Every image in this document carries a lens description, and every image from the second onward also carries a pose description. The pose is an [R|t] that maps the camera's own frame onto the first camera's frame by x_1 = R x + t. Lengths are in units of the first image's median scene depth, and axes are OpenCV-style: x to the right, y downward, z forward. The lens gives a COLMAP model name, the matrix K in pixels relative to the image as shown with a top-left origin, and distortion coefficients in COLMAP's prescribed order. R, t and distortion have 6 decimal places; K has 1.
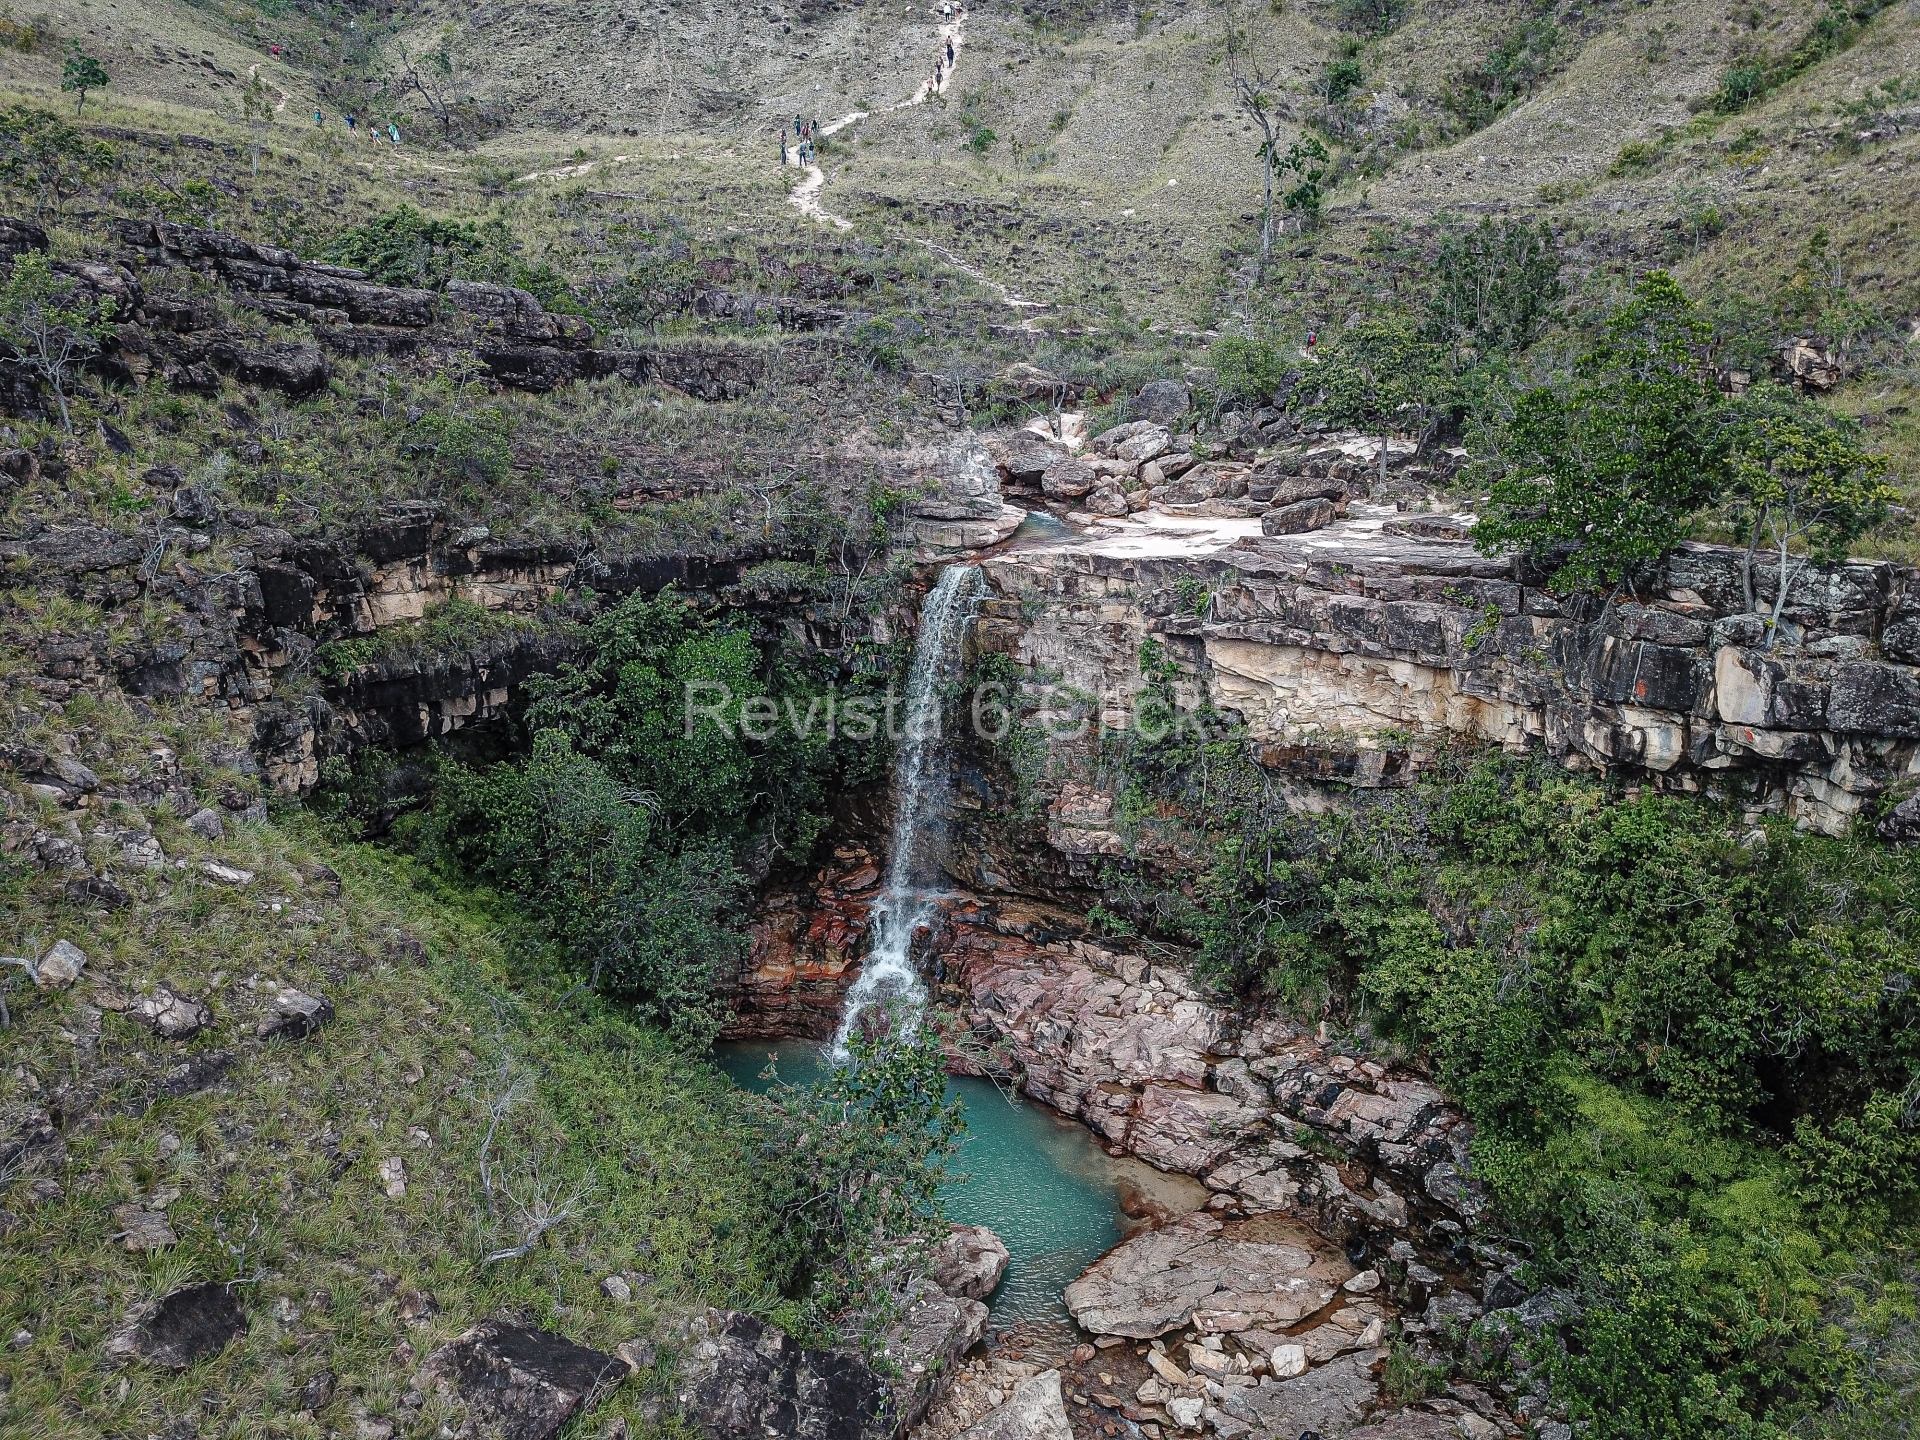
lens RADIAL K [[1459.9, 0, 958.6], [0, 1459.9, 736.6], [0, 0, 1]] dist [0.062055, -0.140848]
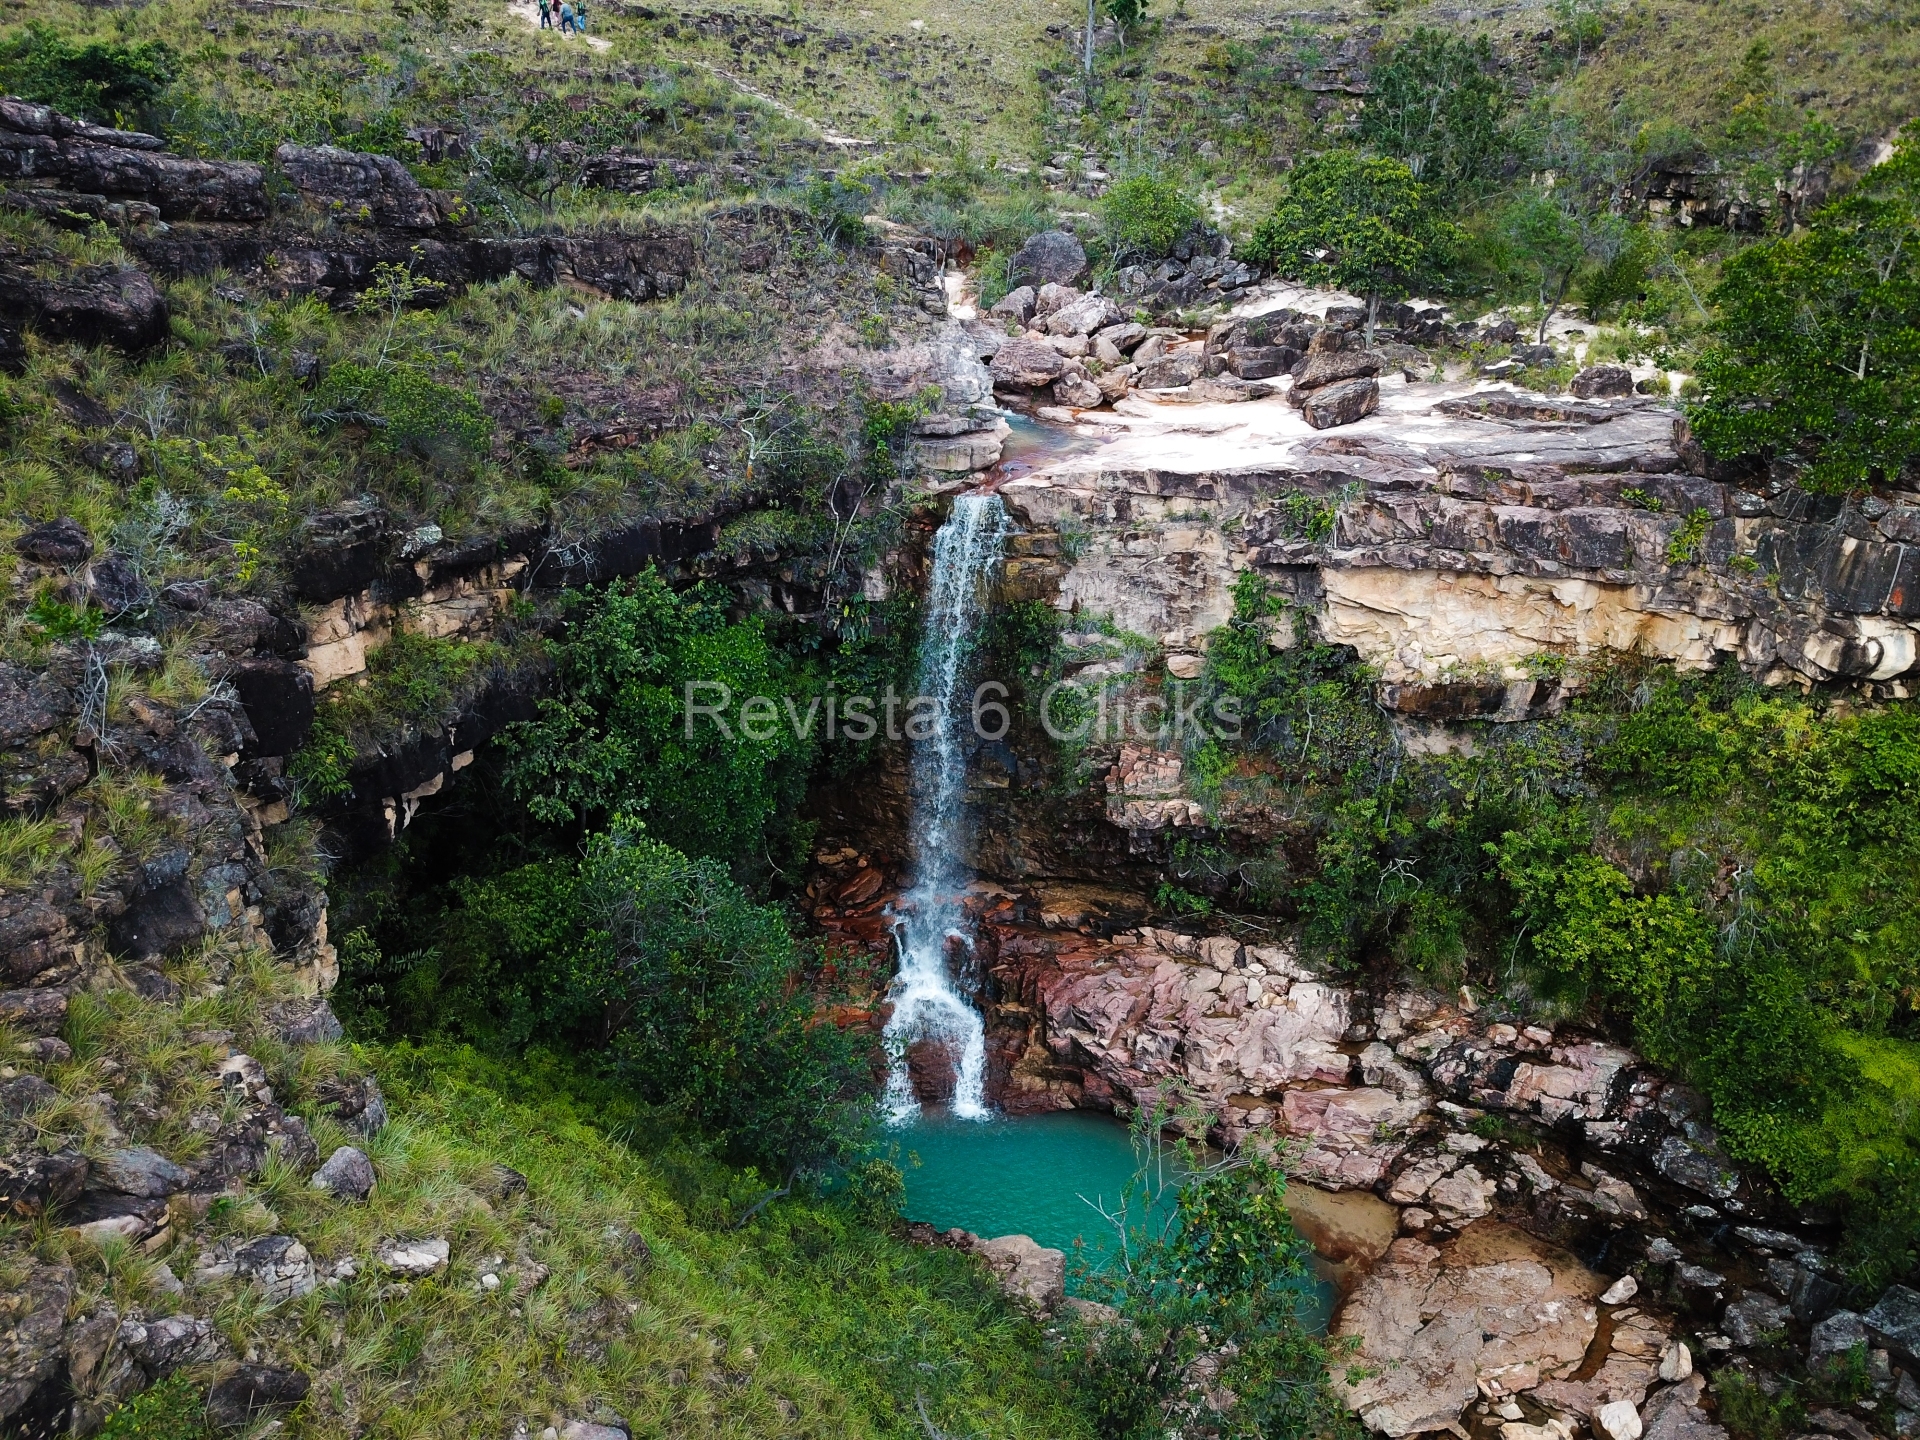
lens RADIAL K [[1466.5, 0, 957.8], [0, 1466.5, 738.4], [0, 0, 1]] dist [0.008352, 0.000854]
pose [[0.956617, -0.132384, 0.259534, -0.255172], [0.102383, 0.986740, 0.125946, -0.096571], [-0.272766, -0.093910, 0.957486, 0.250277]]
